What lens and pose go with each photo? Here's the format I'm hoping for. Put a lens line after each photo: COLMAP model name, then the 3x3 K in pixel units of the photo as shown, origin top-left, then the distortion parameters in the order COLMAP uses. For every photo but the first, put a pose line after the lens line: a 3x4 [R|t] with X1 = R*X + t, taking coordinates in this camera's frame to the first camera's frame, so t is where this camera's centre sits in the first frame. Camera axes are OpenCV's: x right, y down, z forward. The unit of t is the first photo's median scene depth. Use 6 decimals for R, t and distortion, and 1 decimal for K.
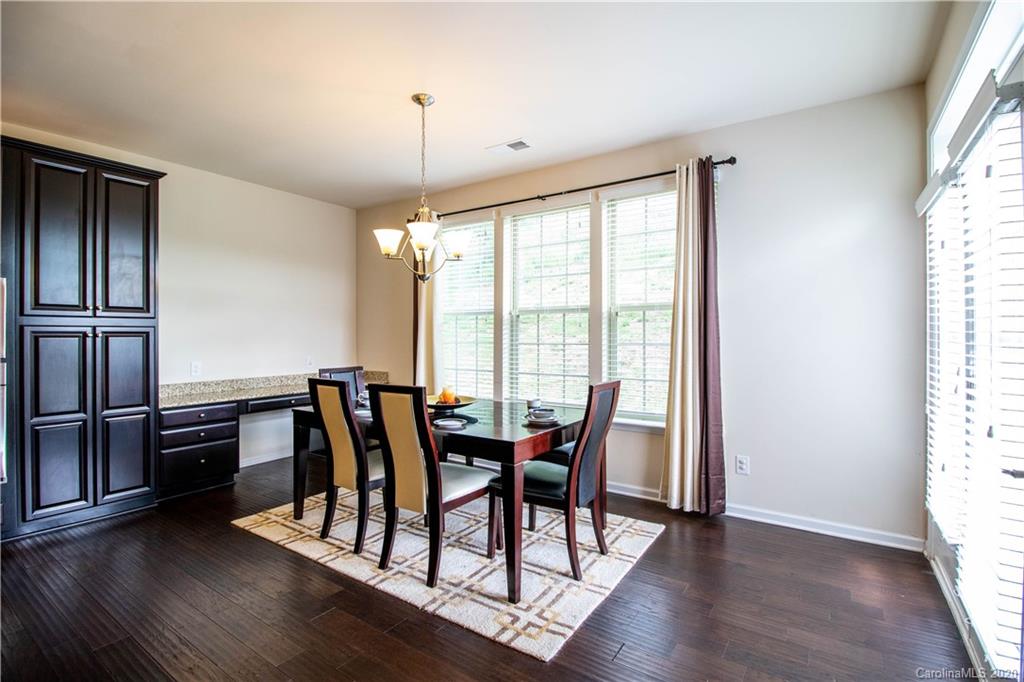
lens RADIAL K [[472.0, 0, 512.9], [0, 472.0, 335.4], [0, 0, 1]] dist [-0.001071, -0.016243]
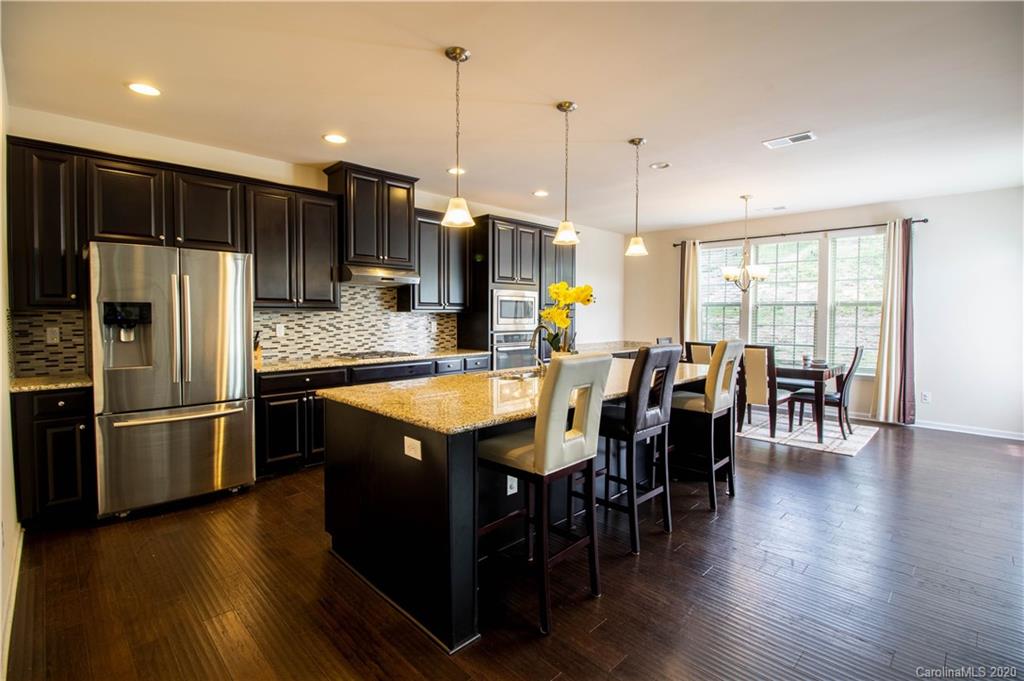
lens RADIAL K [[472.5, 0, 508.9], [0, 472.5, 329.0], [0, 0, 1]] dist [0.000610, -0.034546]
pose [[0.977541, 0.013835, -0.210288, -0.649699], [-0.007212, 0.999454, 0.032230, -0.019609], [0.210620, -0.029990, 0.977108, -0.959725]]
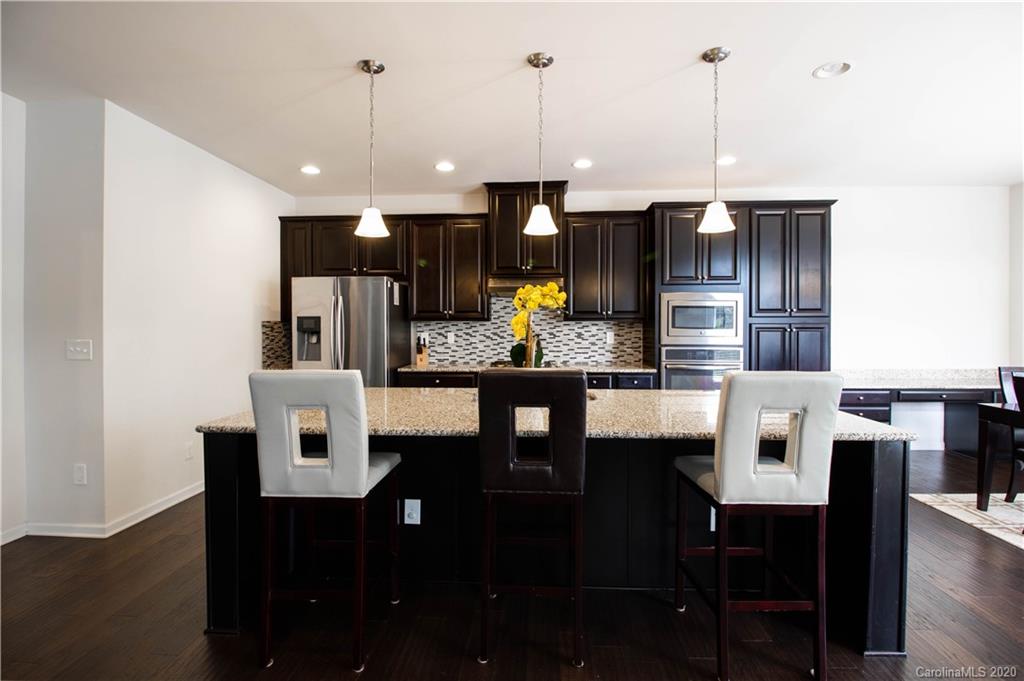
lens RADIAL K [[468.4, 0, 514.1], [0, 468.4, 326.0], [0, 0, 1]] dist [-0.000306, -0.014768]
pose [[0.510125, 0.011809, -0.860019, -0.117236], [-0.001864, 0.999919, 0.012625, -0.027201], [0.860098, -0.004837, 0.510106, -0.397391]]
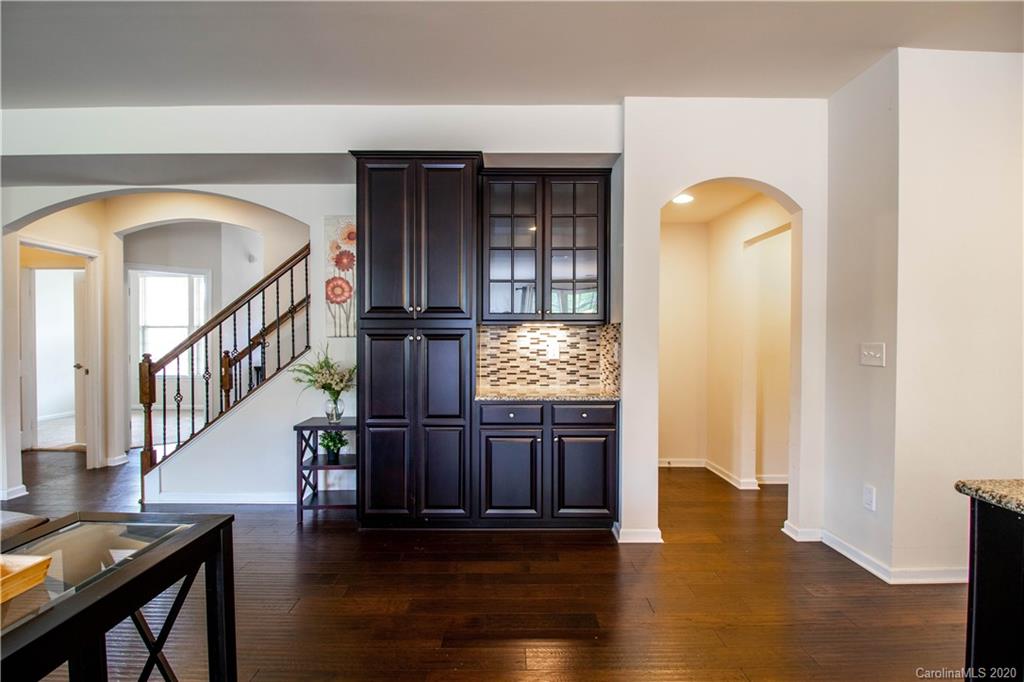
lens RADIAL K [[489.7, 0, 512.0], [0, 489.7, 344.8], [0, 0, 1]] dist [-0.023767, -0.000163]
pose [[-0.825340, 0.011947, -0.564510, -0.348719], [0.003175, 0.999859, 0.016518, -0.000544], [0.564627, 0.011841, -0.825261, -0.340632]]
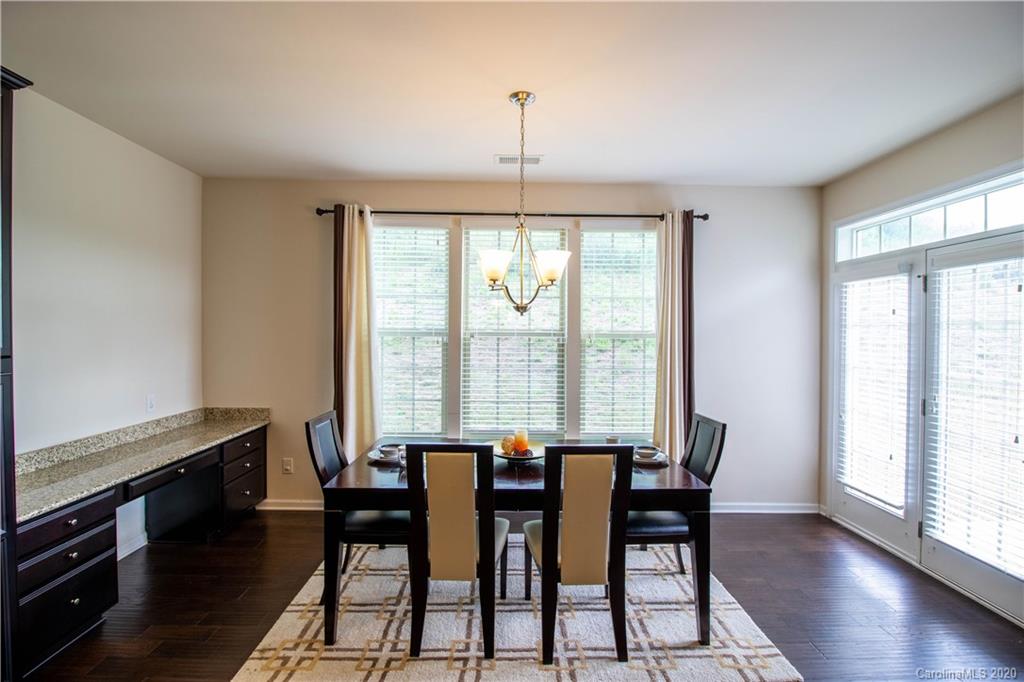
lens RADIAL K [[489.4, 0, 510.4], [0, 489.4, 337.7], [0, 0, 1]] dist [-0.017974, -0.000742]
pose [[0.821639, 0.001180, 0.570007, -0.641249], [-0.008501, 0.999912, 0.010184, -0.072100], [-0.569944, -0.013213, 0.821577, 0.260517]]
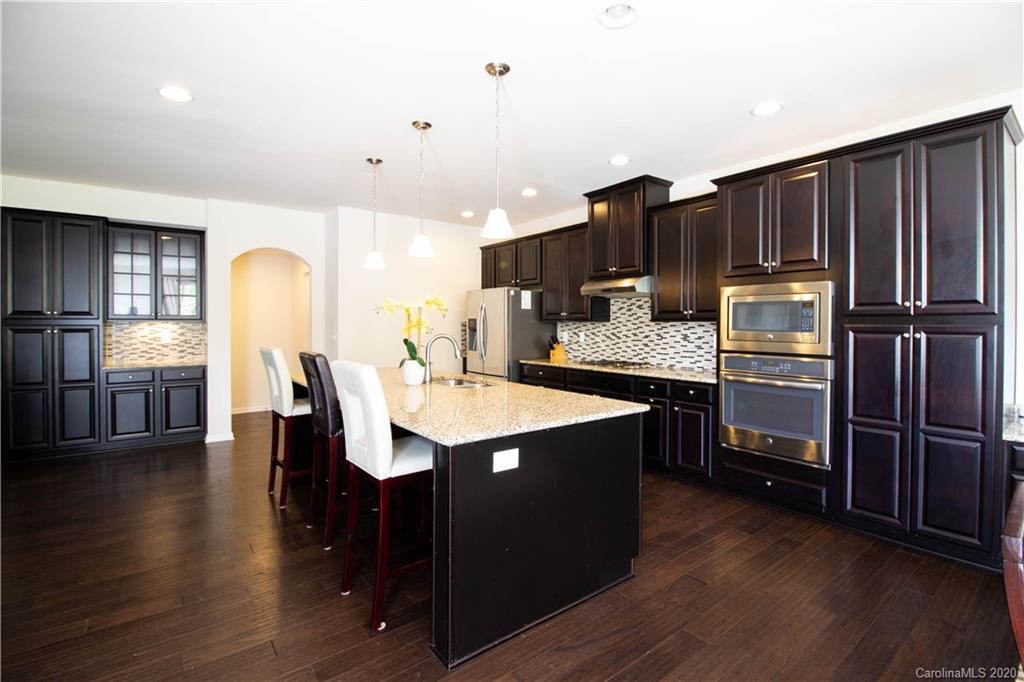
lens RADIAL K [[468.4, 0, 514.1], [0, 468.4, 326.5], [0, 0, 1]] dist [-0.000306, -0.014768]
pose [[-0.316531, 0.013159, -0.948491, 0.149471], [0.001901, 0.999911, 0.013238, -0.029405], [0.948580, 0.002387, -0.316528, 0.529934]]
